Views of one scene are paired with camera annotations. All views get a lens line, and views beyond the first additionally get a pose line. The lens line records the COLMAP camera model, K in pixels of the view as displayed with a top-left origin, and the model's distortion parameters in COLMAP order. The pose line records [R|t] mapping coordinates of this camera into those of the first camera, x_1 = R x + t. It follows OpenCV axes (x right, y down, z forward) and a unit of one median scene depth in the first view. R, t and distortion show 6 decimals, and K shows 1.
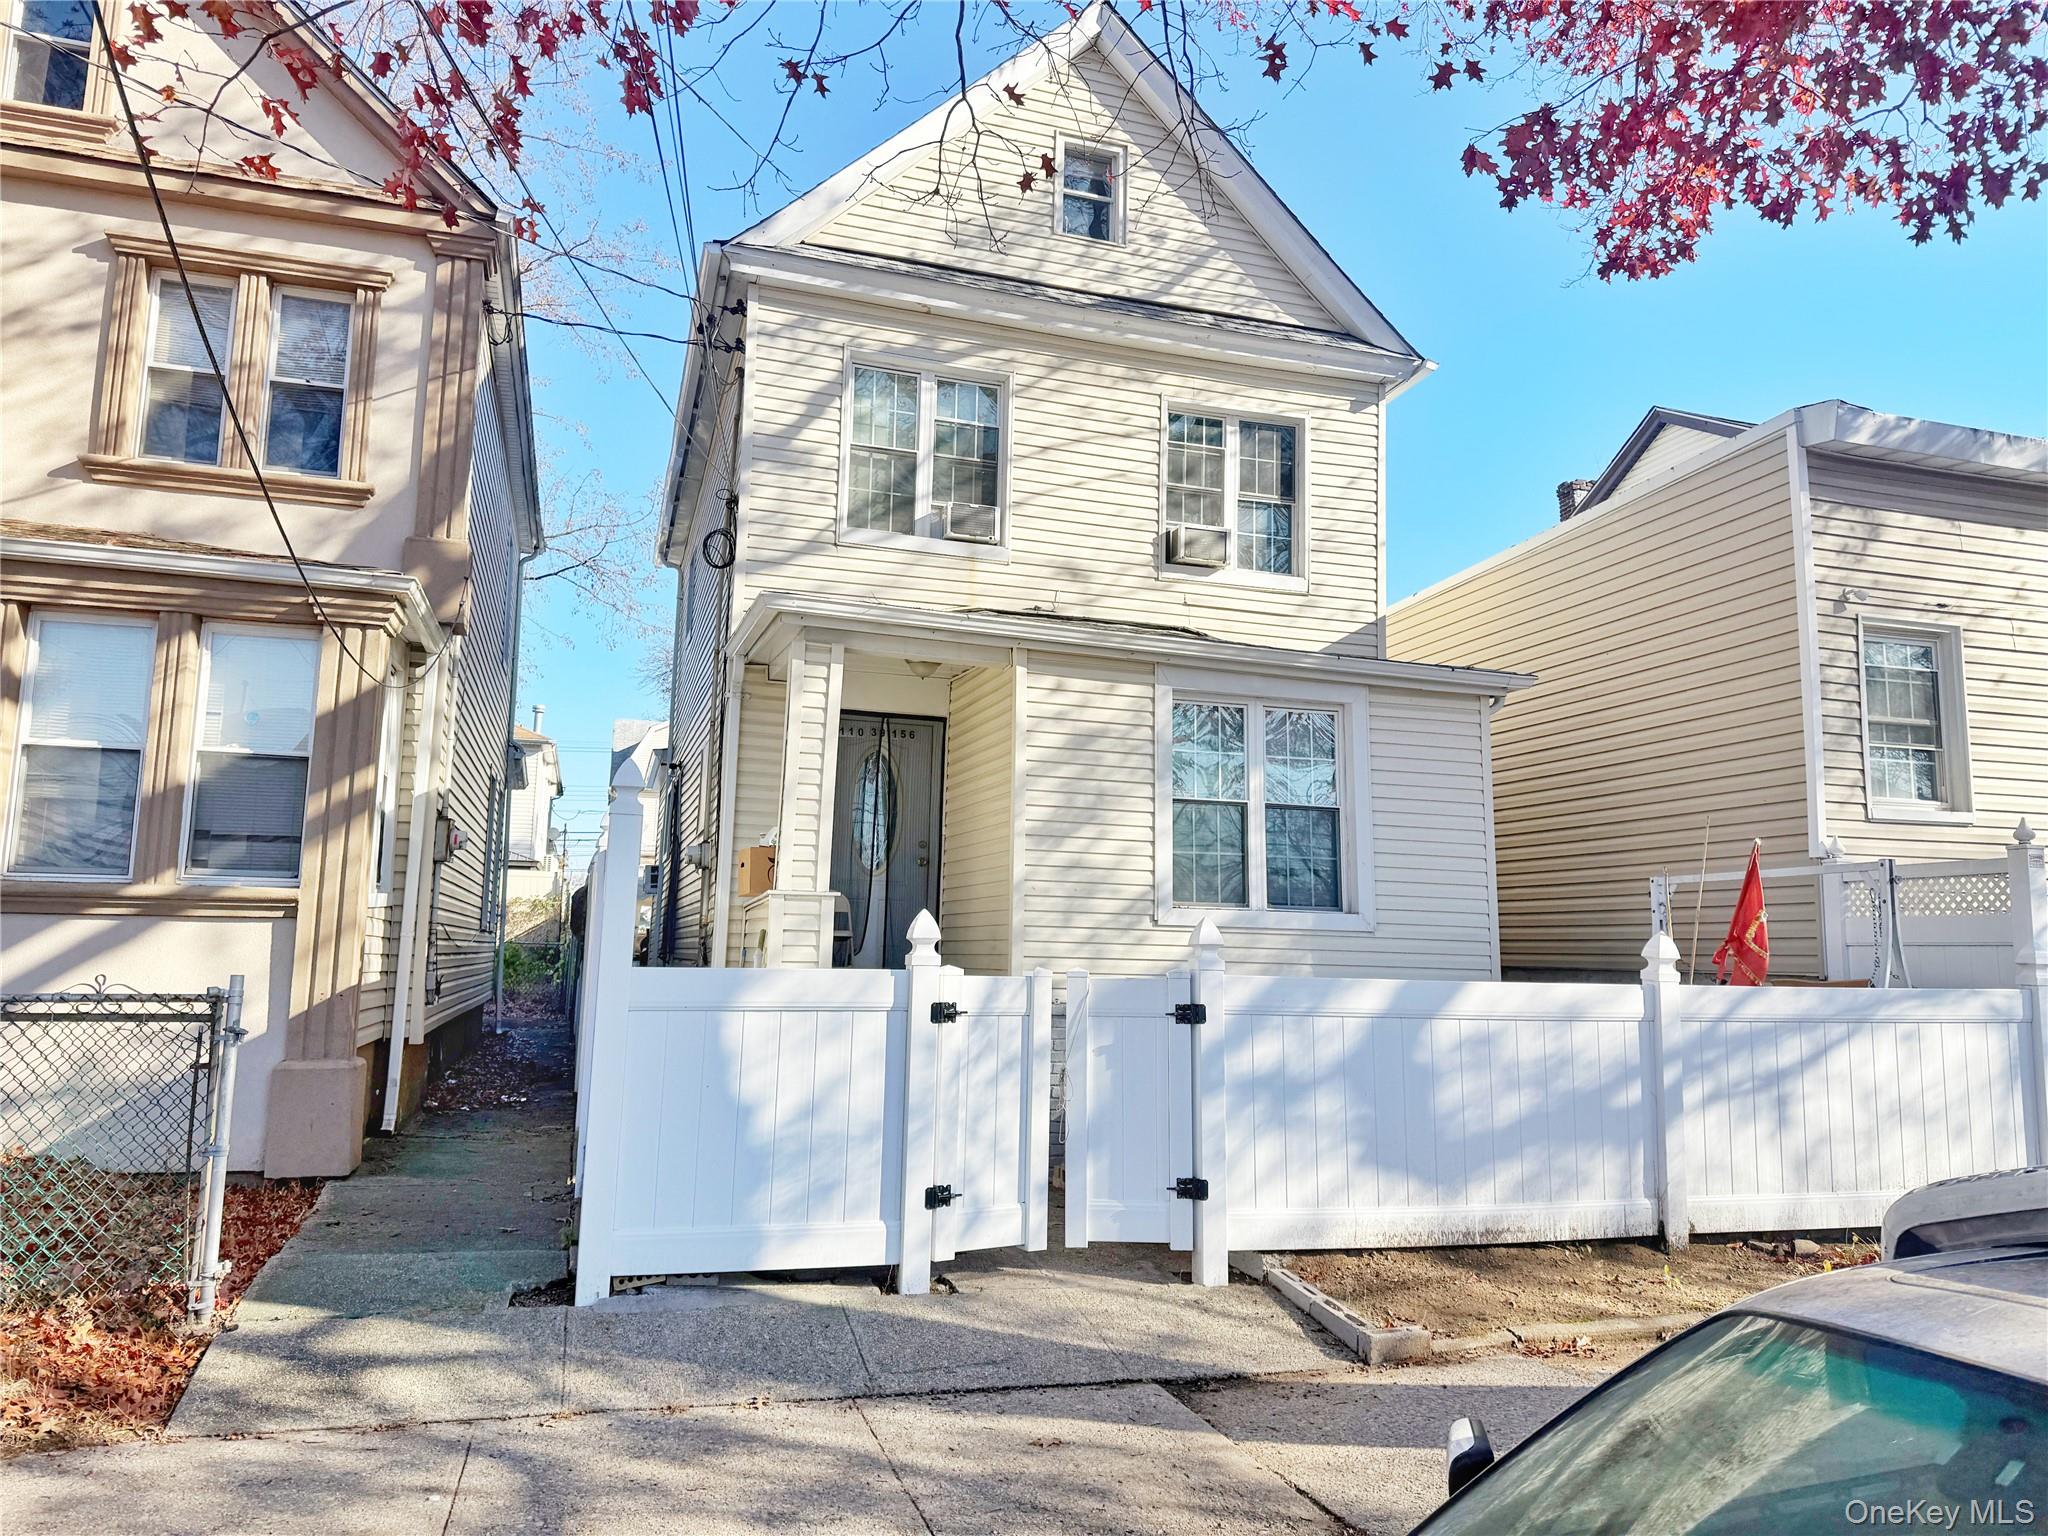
lens RADIAL K [[1433.2, 0, 1031.7], [0, 1433.2, 773.6], [0, 0, 1]] dist [0.054019, -0.060331]
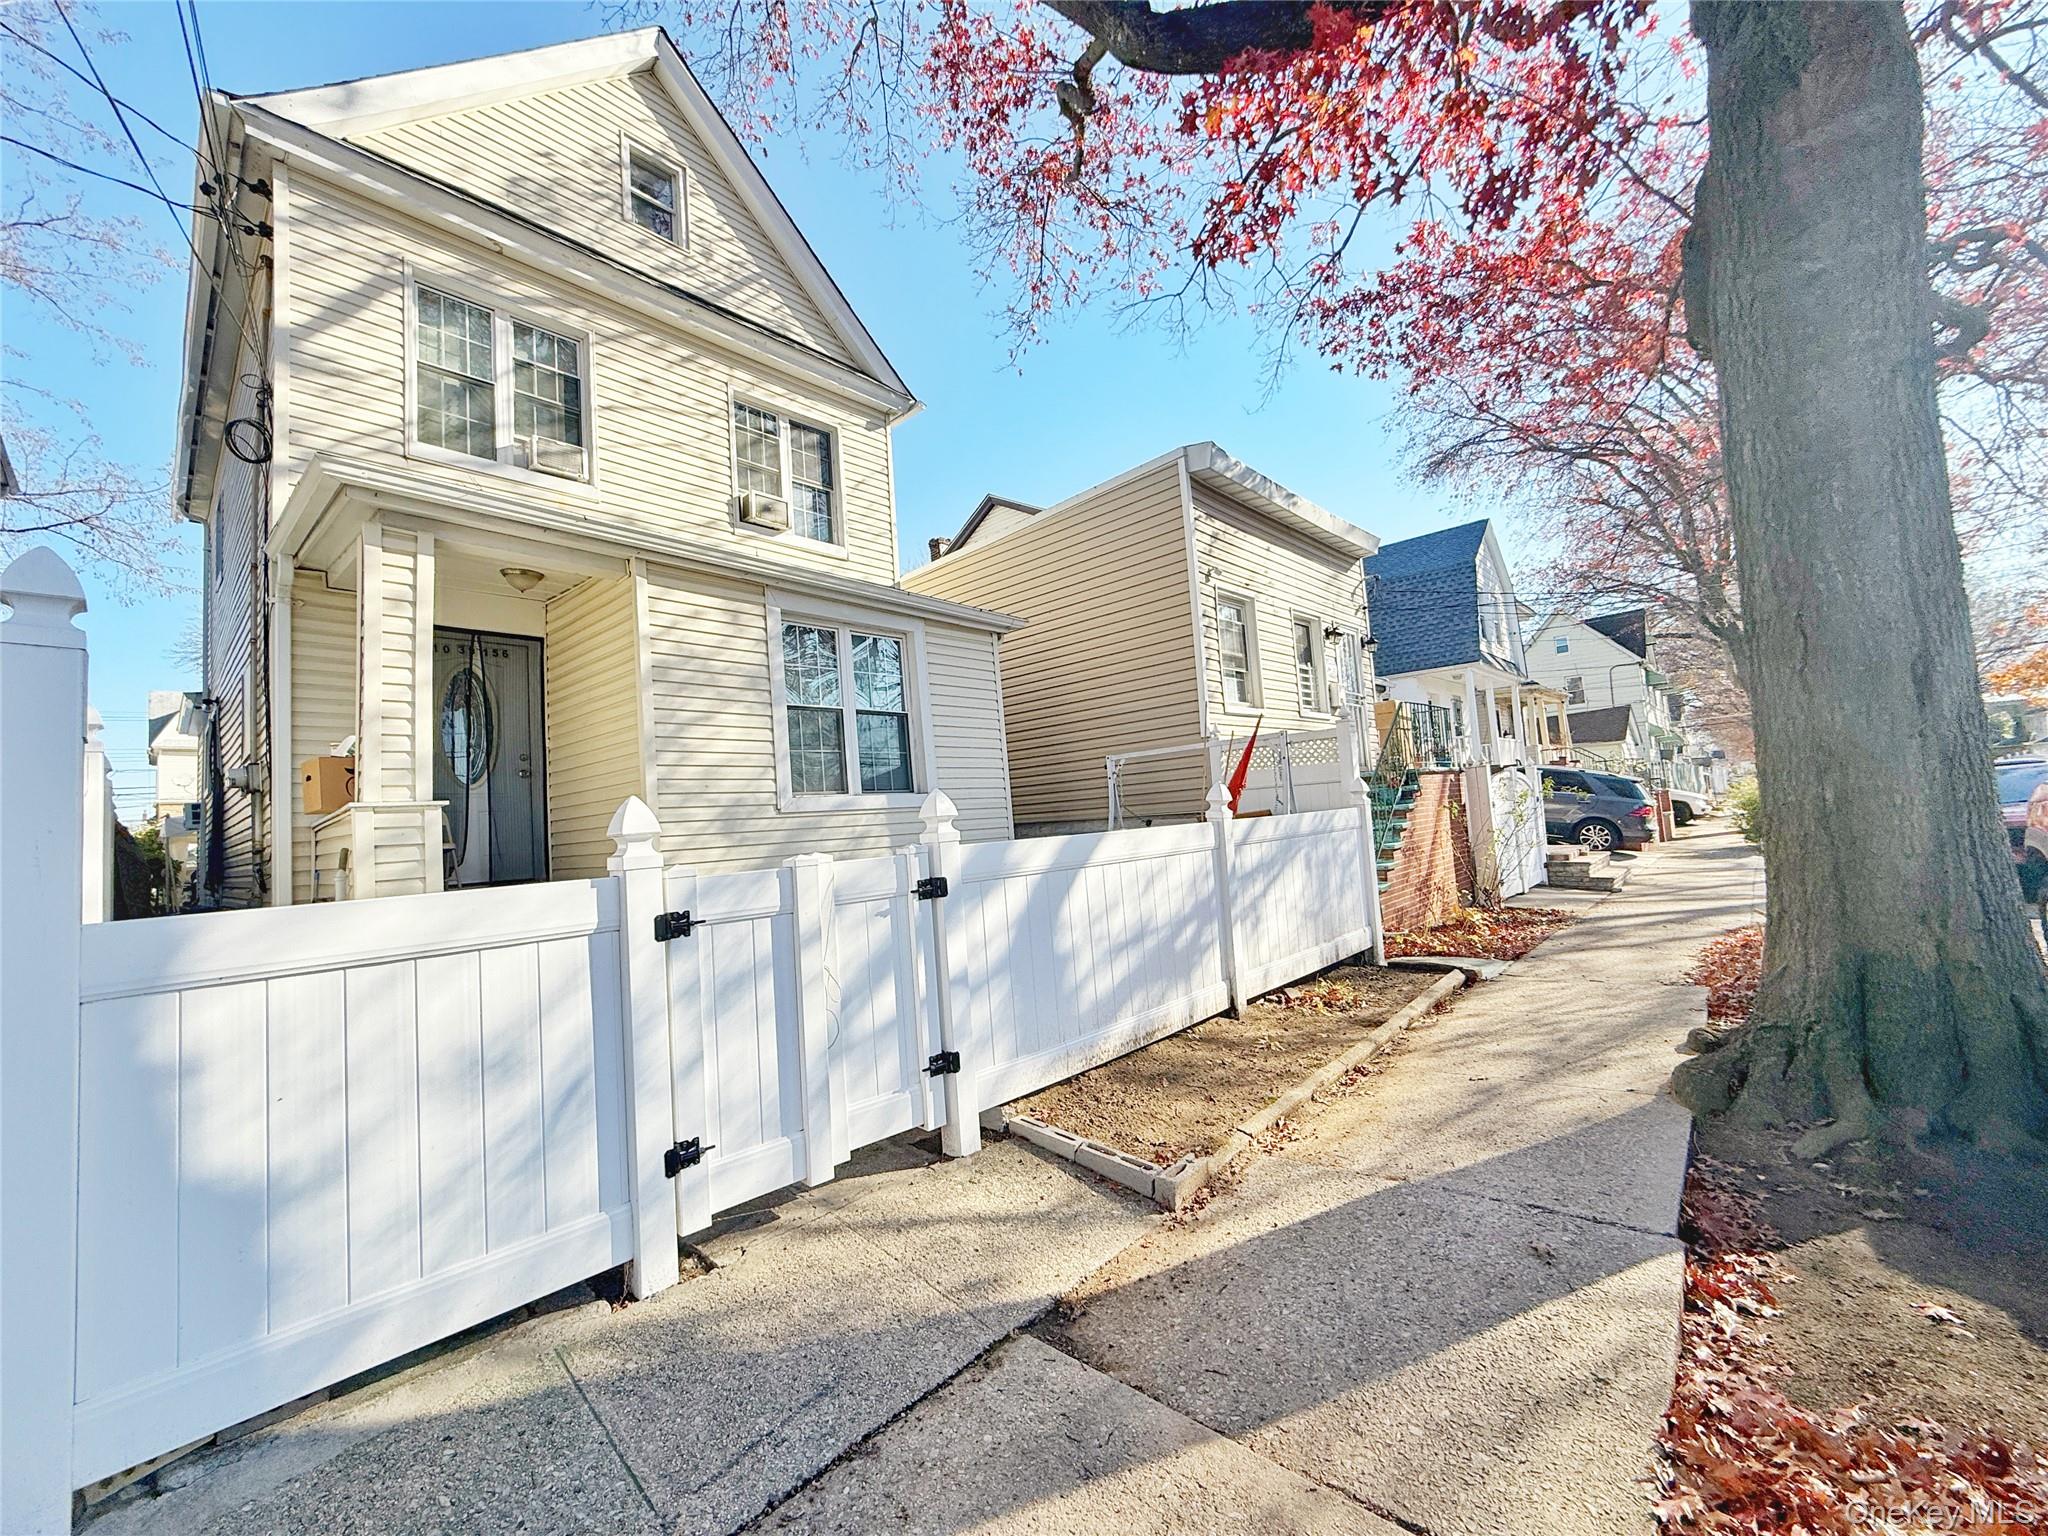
lens RADIAL K [[813.2, 0, 1024.6], [0, 813.2, 772.4], [0, 0, 1]] dist [-0.000884, 0.000511]
pose [[0.860051, -0.048233, 0.507923, -0.072111], [0.021879, 0.998092, 0.057732, 0.038709], [-0.509739, -0.038539, 0.859466, 0.323818]]
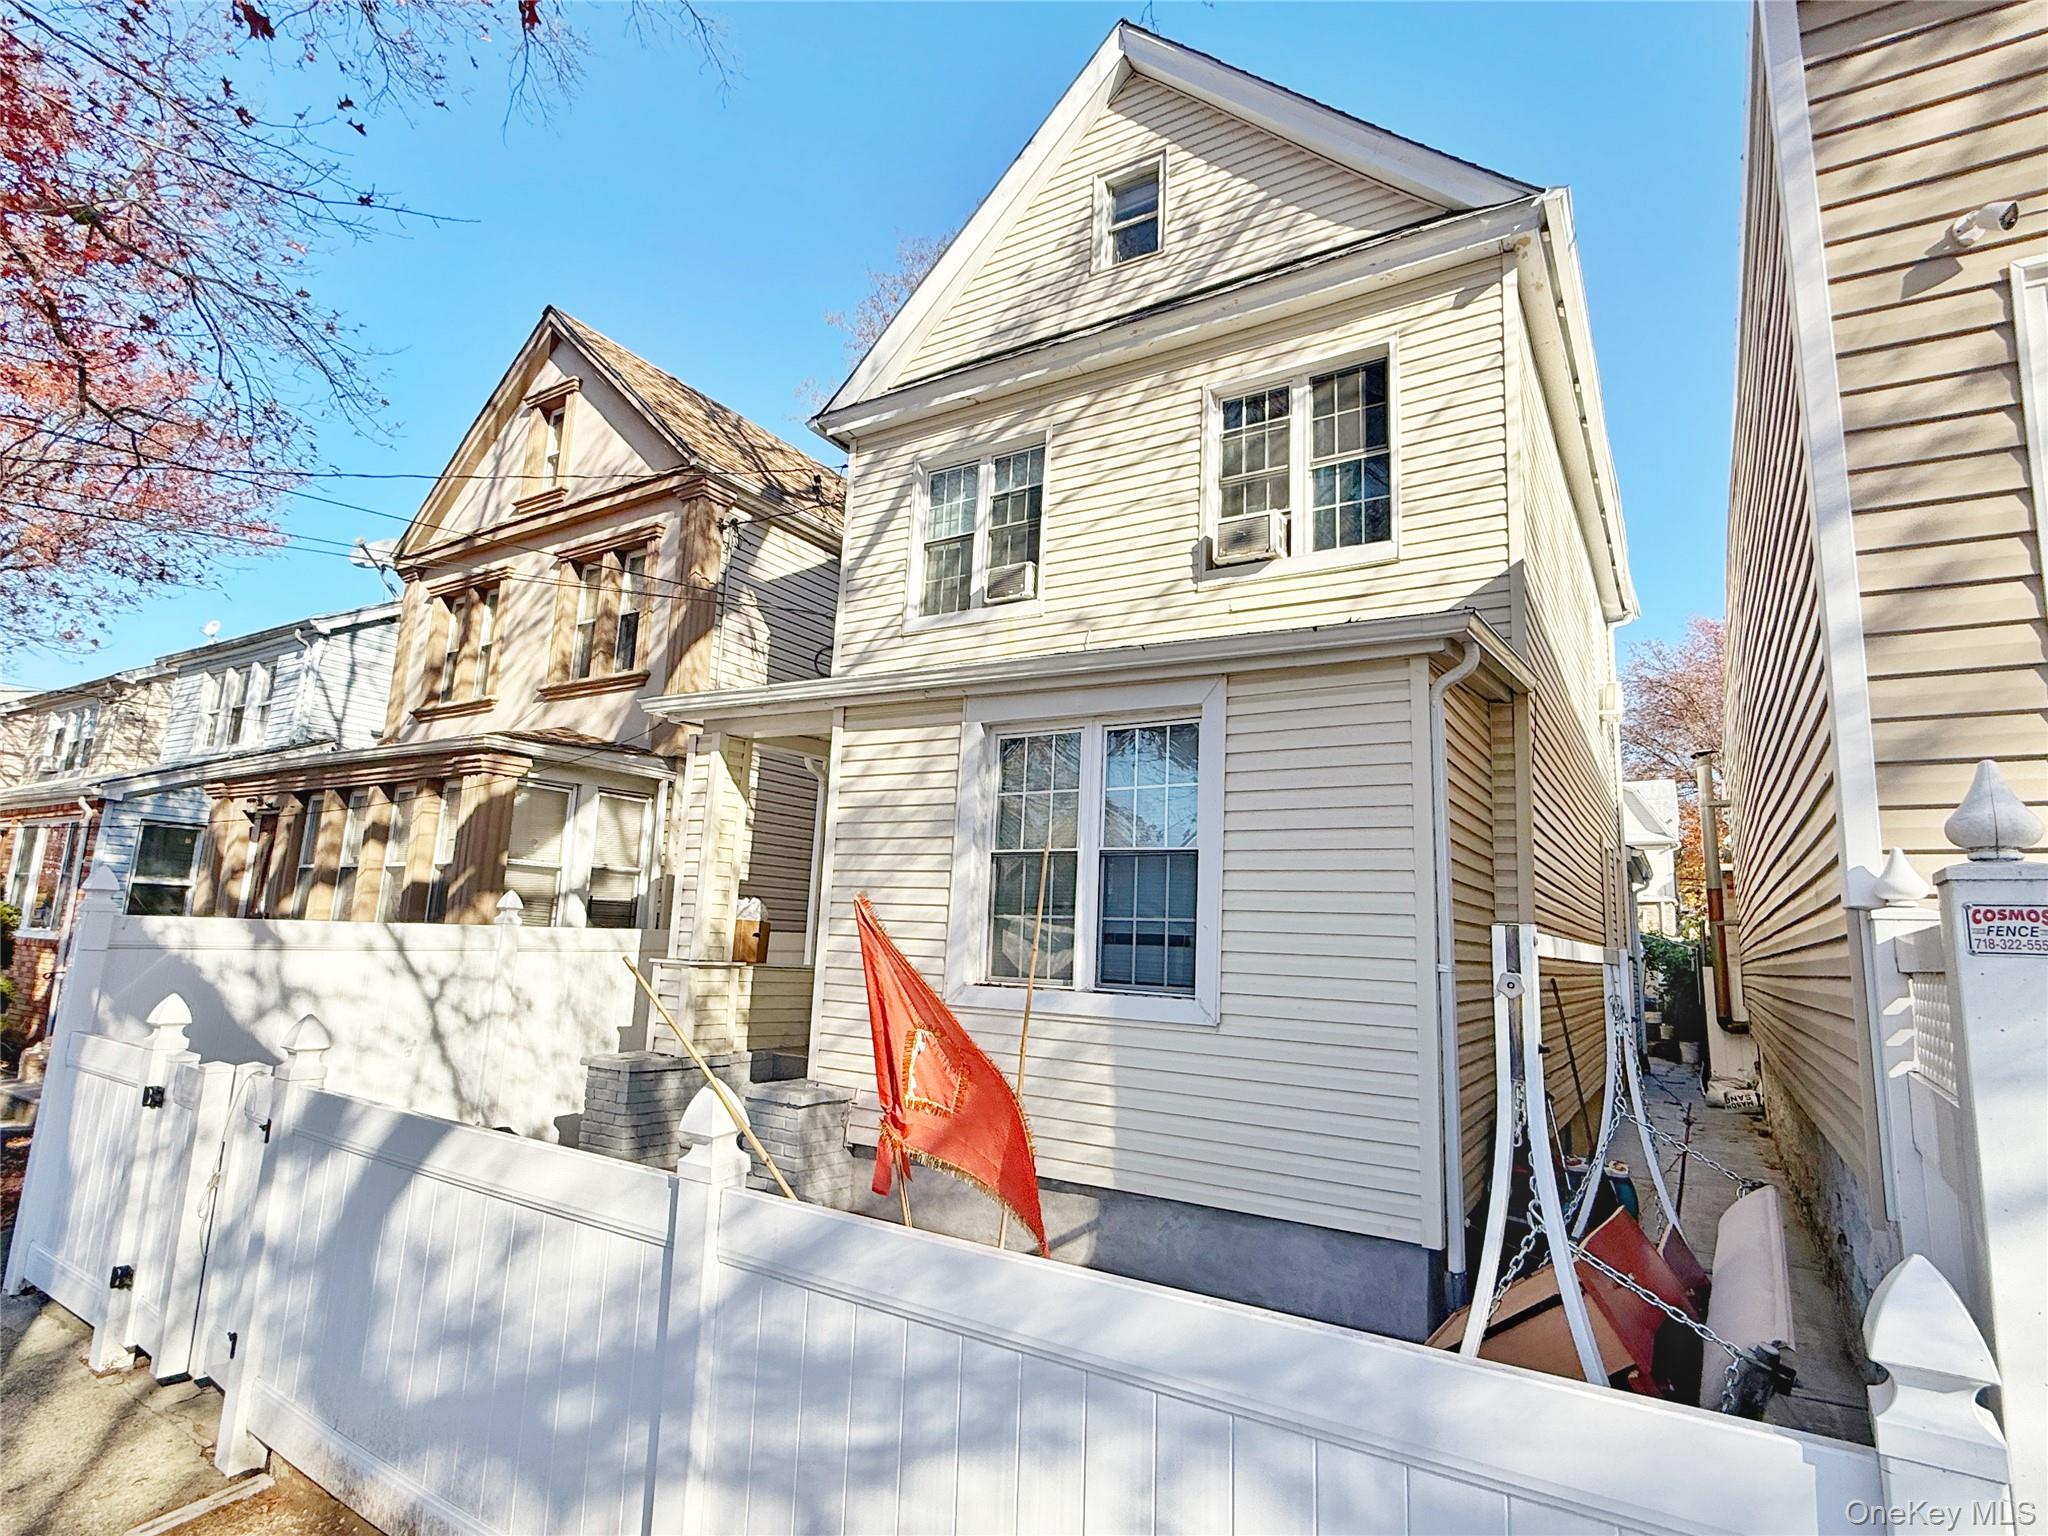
lens RADIAL K [[1054.0, 0, 1023.5], [0, 1054.0, 767.5], [0, 0, 1]] dist [-0.006669, 0.007601]
pose [[0.647285, -0.121125, -0.752563, 0.582297], [0.071535, 0.992589, -0.098230, 0.029786], [0.758884, 0.009748, 0.651153, 0.606104]]
